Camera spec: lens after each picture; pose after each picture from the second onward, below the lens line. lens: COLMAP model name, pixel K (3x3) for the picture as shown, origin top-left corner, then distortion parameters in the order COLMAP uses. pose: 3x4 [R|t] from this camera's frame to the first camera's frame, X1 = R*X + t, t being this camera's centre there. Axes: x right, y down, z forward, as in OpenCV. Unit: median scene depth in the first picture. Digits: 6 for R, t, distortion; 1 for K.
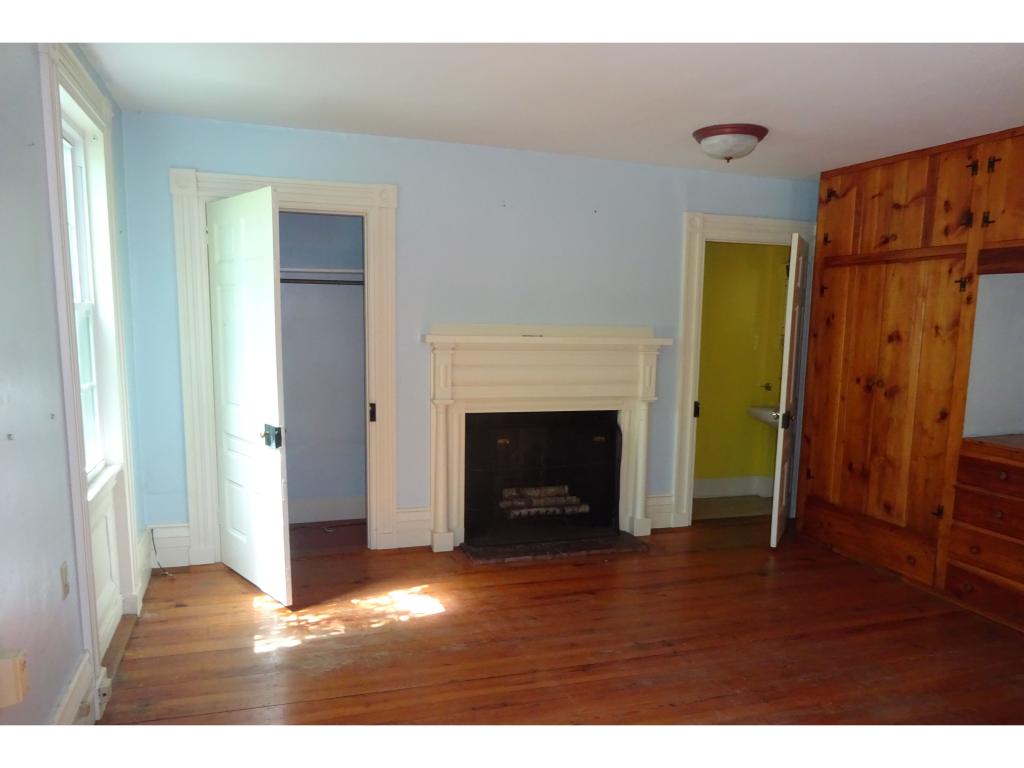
lens RADIAL K [[753.3, 0, 514.9], [0, 753.3, 424.8], [0, 0, 1]] dist [-0.004232, -0.001587]
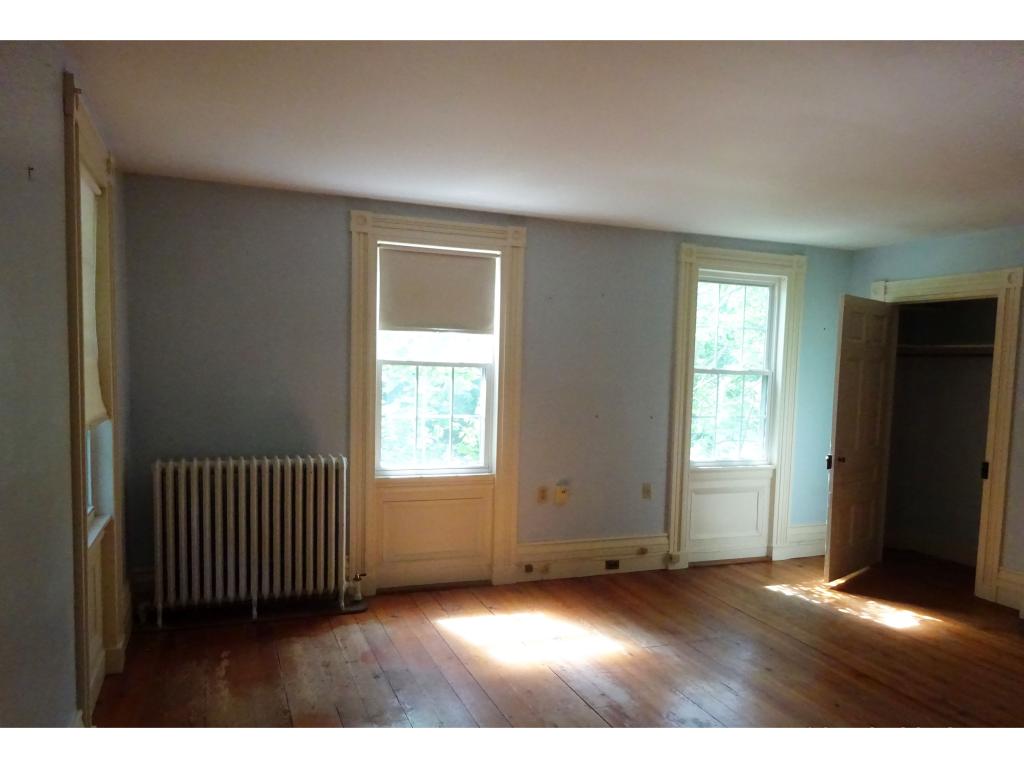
lens RADIAL K [[753.3, 0, 514.9], [0, 753.3, 424.8], [0, 0, 1]] dist [-0.004232, -0.001587]
pose [[0.046074, 0.065939, -0.996759, 1.040401], [-0.175999, 0.982746, 0.056877, -0.028068], [0.983312, 0.172808, 0.056884, 0.286425]]
